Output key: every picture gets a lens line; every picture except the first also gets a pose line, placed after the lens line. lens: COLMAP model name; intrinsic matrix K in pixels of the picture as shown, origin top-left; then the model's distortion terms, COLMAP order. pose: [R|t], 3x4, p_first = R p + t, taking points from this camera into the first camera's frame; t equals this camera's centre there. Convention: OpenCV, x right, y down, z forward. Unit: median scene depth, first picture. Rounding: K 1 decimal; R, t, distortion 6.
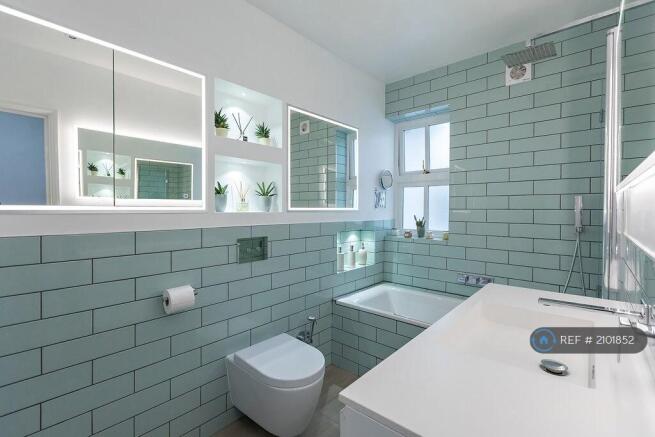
lens RADIAL K [[304.0, 0, 320.7], [0, 304.0, 217.4], [0, 0, 1]] dist [0.001883, 0.000523]
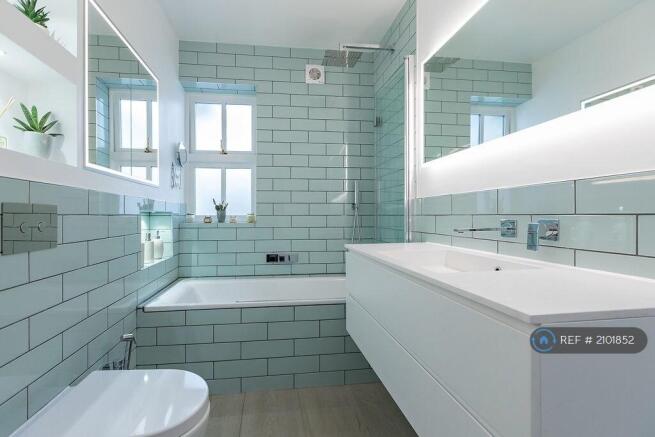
lens RADIAL K [[304.0, 0, 320.7], [0, 304.0, 217.4], [0, 0, 1]] dist [0.001883, 0.000523]
pose [[0.645120, -0.011553, 0.763994, -0.194323], [0.022613, 0.999736, -0.003977, 0.065456], [-0.763746, 0.019842, 0.645212, 0.192770]]
